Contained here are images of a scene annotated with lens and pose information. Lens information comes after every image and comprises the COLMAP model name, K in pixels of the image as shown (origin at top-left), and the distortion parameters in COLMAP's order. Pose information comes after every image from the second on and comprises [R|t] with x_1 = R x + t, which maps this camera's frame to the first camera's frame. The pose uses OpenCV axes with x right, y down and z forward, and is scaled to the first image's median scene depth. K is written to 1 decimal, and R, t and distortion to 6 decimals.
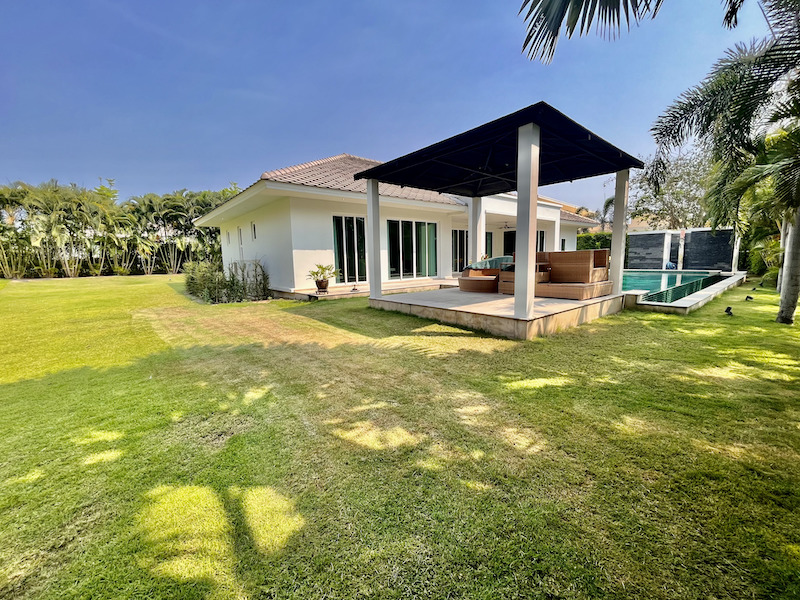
lens RADIAL K [[327.2, 0, 402.7], [0, 327.2, 299.9], [0, 0, 1]] dist [-0.001979, -0.000053]
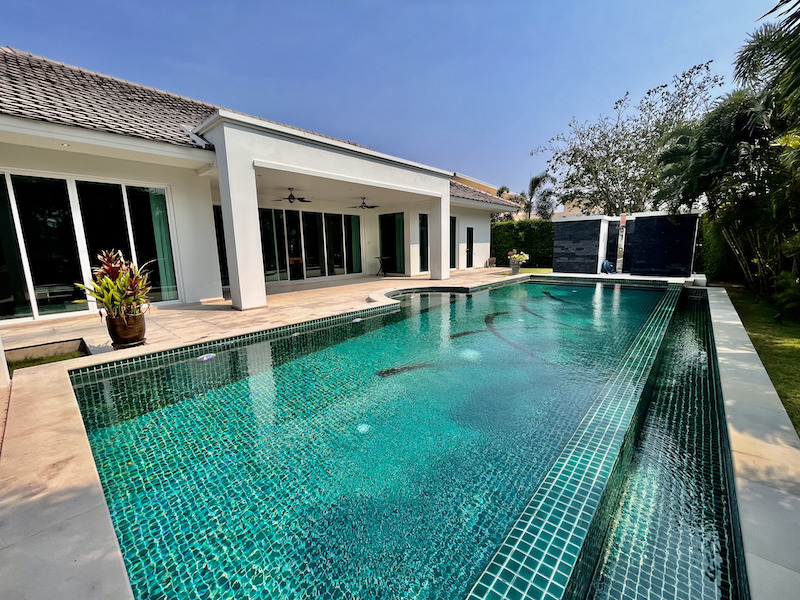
lens RADIAL K [[327.2, 0, 398.1], [0, 327.2, 299.2], [0, 0, 1]] dist [-0.001979, -0.000053]
pose [[0.991170, -0.019756, 0.131115, 0.259873], [0.015635, 0.999353, 0.032390, -0.059746], [-0.131670, -0.030054, 0.990838, 0.336680]]
